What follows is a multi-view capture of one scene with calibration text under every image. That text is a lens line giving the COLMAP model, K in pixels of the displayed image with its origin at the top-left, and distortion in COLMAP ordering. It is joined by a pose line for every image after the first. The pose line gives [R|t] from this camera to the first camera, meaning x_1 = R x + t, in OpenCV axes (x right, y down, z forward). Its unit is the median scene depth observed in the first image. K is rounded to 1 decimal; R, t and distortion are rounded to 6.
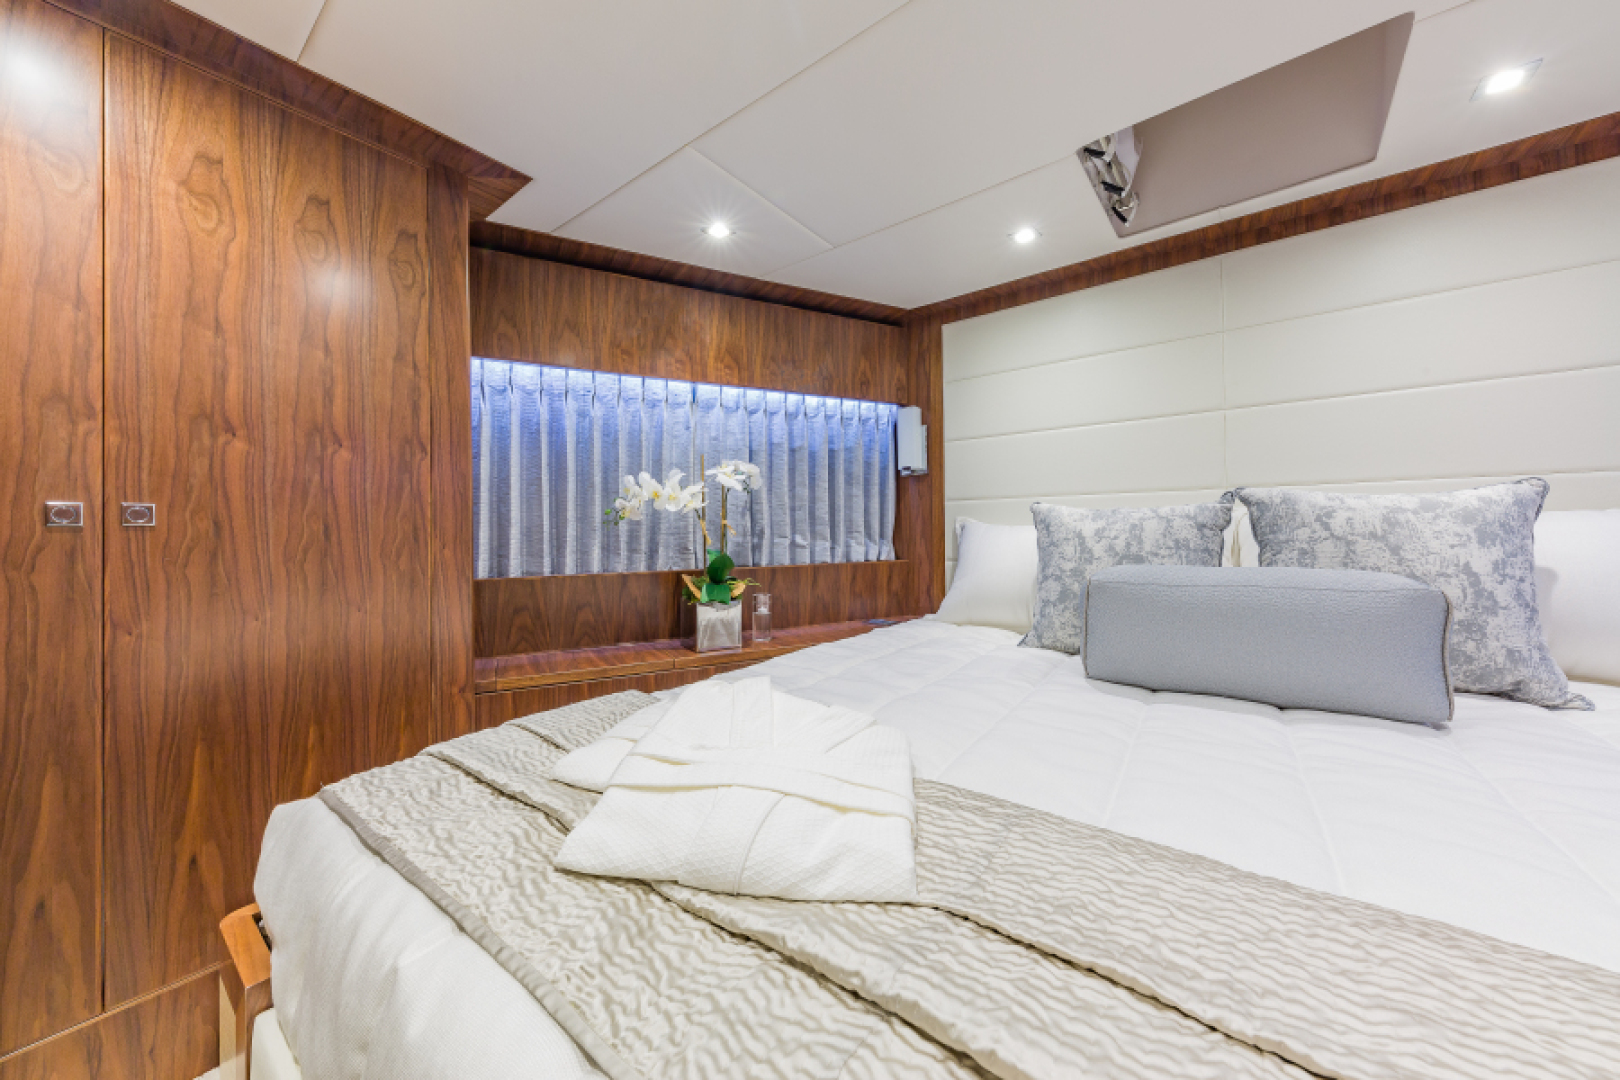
lens RADIAL K [[563.7, 0, 789.9], [0, 563.7, 522.3], [0, 0, 1]] dist [0.010951, -0.004097]
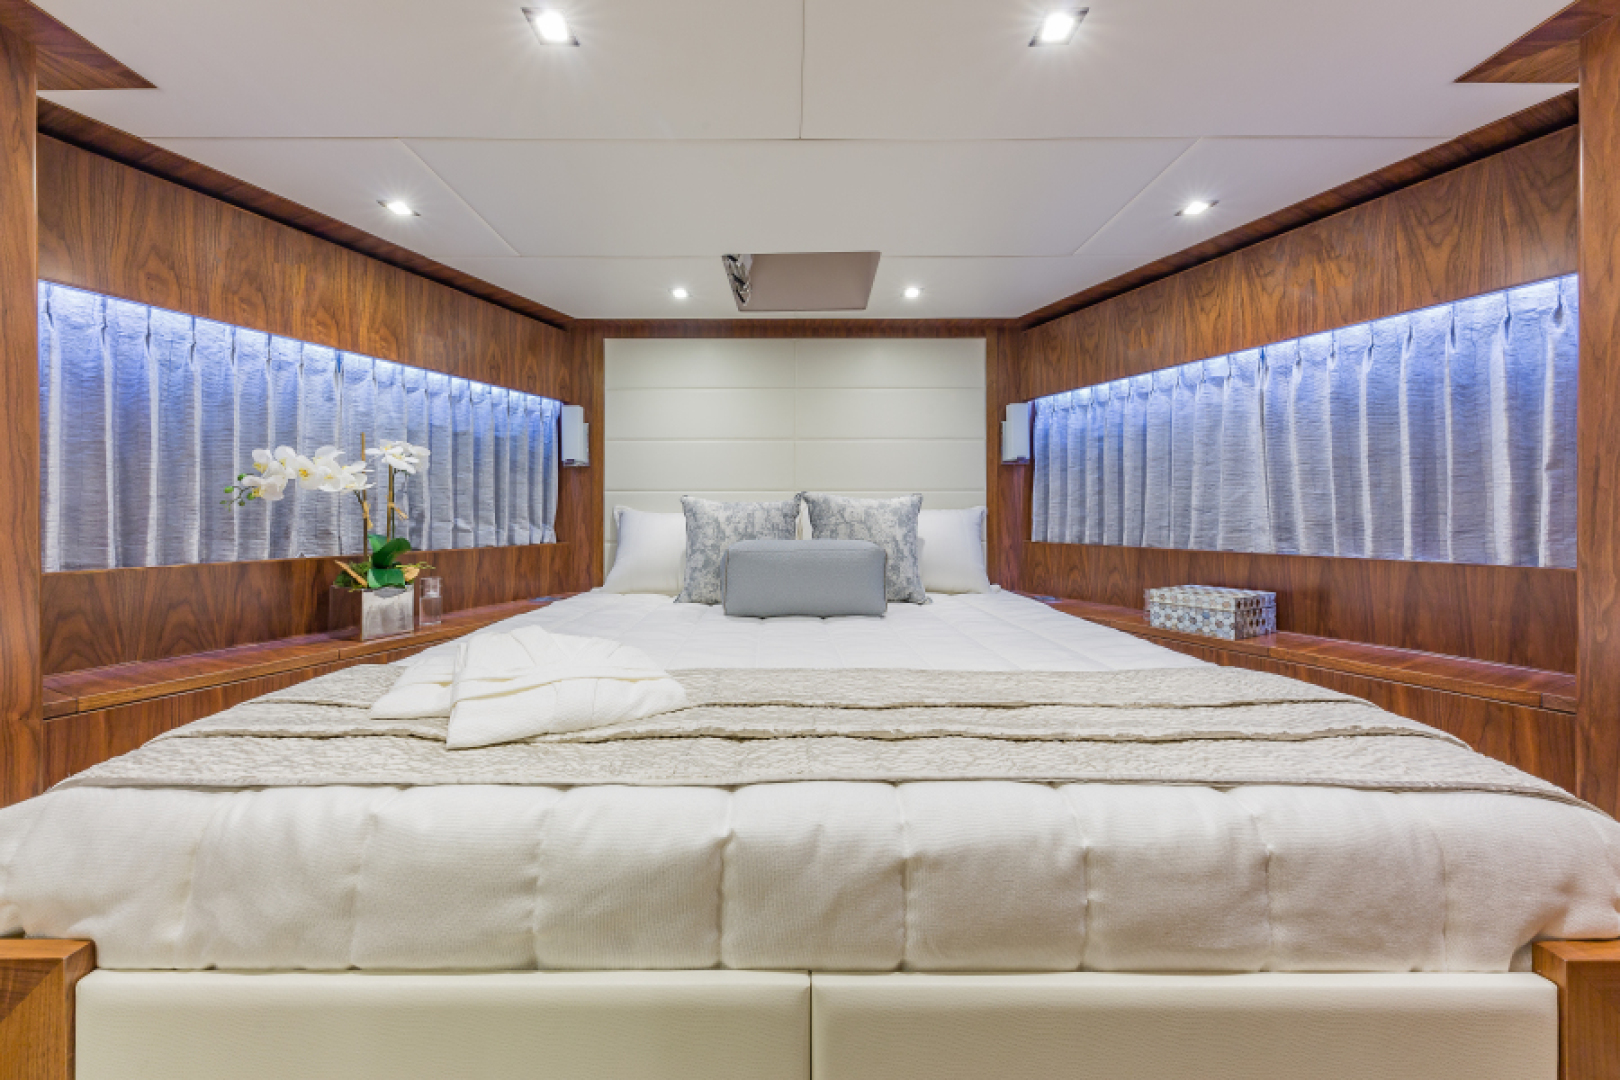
lens RADIAL K [[563.7, 0, 789.9], [0, 563.7, 522.3], [0, 0, 1]] dist [0.010951, -0.004097]
pose [[0.783986, 0.005132, 0.620757, -0.178921], [-0.018857, 0.999701, 0.015551, 0.001263], [-0.620492, -0.023897, 0.783849, -0.180229]]
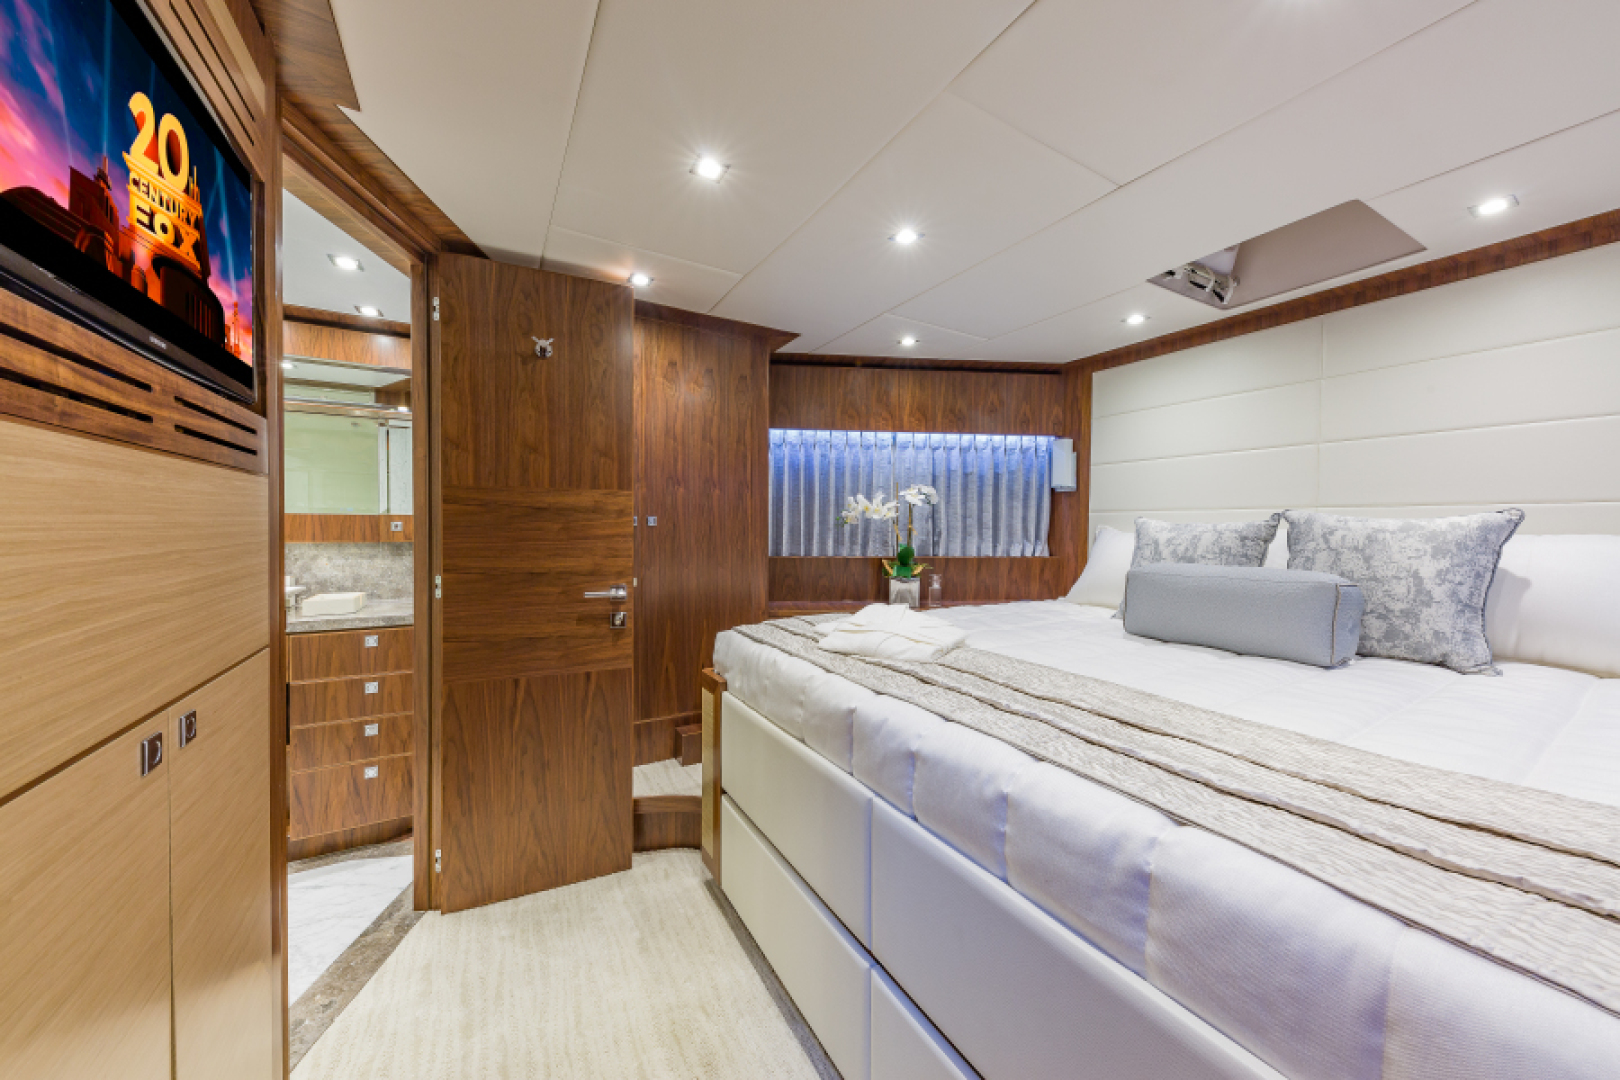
lens RADIAL K [[552.0, 0, 810.0], [0, 552.0, 540.0], [0, 0, 1]] dist [0.011381, -0.003712]
pose [[0.933386, 0.029881, -0.357628, 0.163784], [-0.015536, 0.998958, 0.042917, -0.022776], [0.358538, -0.034501, 0.932877, -0.486872]]
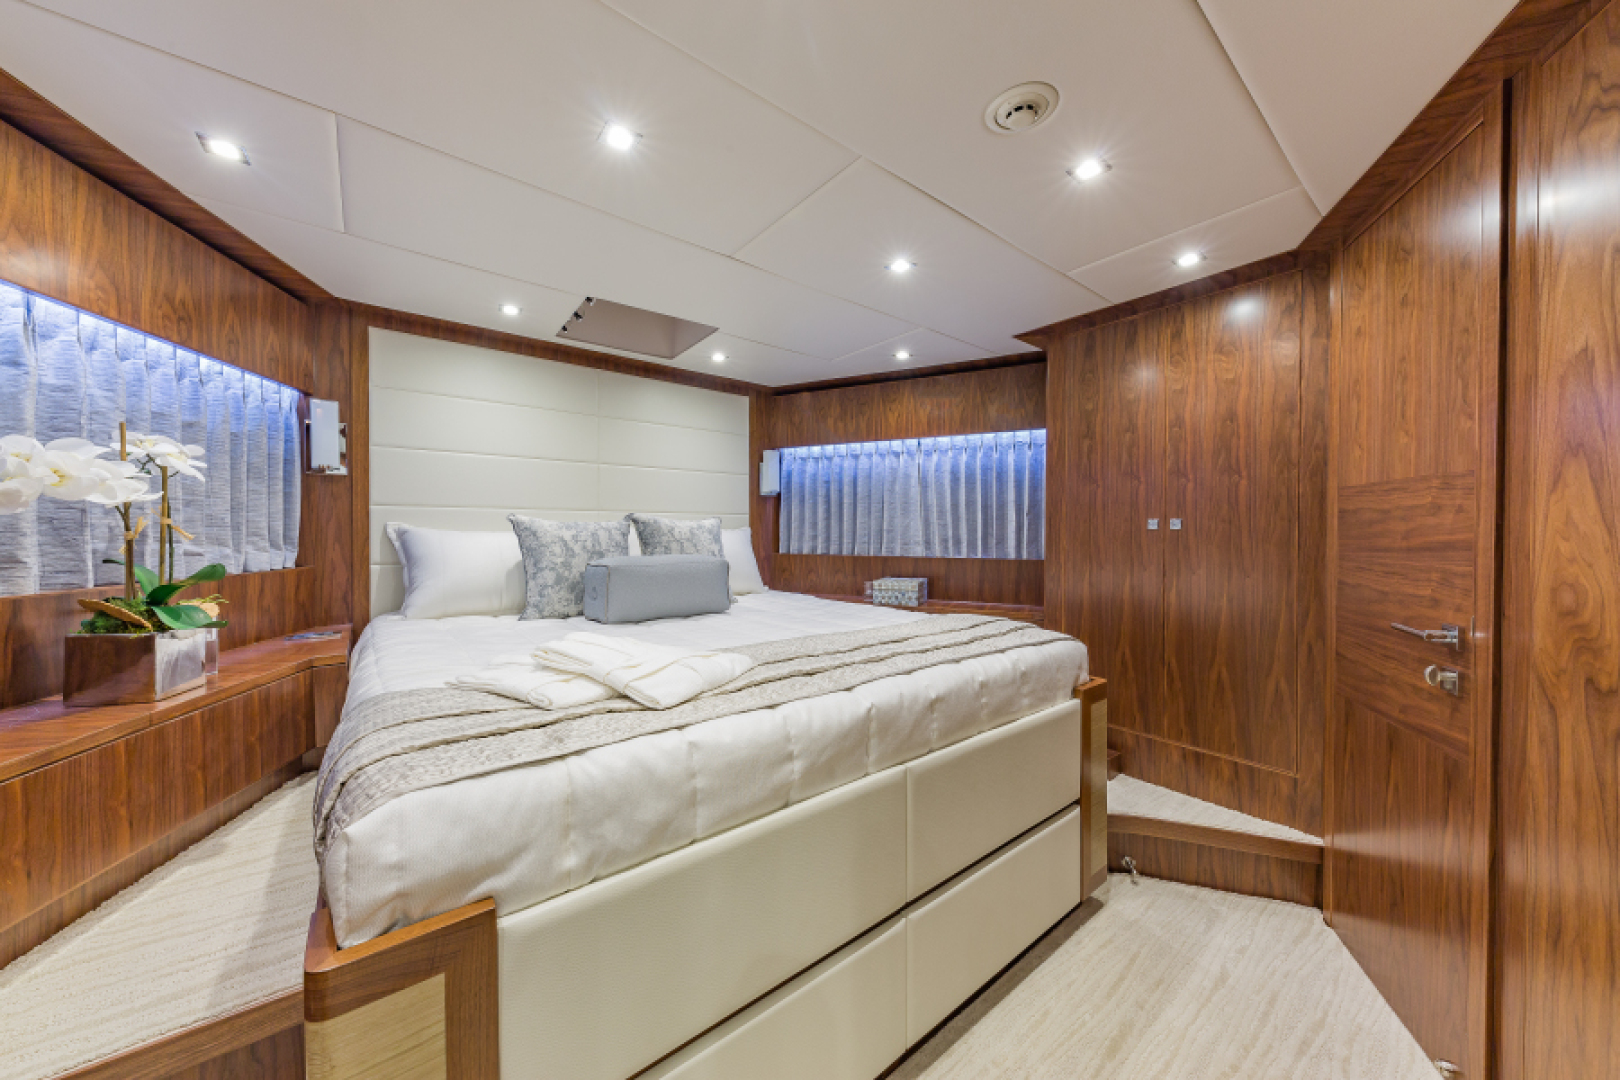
lens RADIAL K [[552.0, 0, 810.0], [0, 552.0, 540.0], [0, 0, 1]] dist [0.011381, -0.003712]
pose [[0.224725, -0.000929, 0.974422, -0.623475], [-0.022692, 0.999723, 0.006186, 0.000744], [-0.974158, -0.023502, 0.224641, 0.027833]]
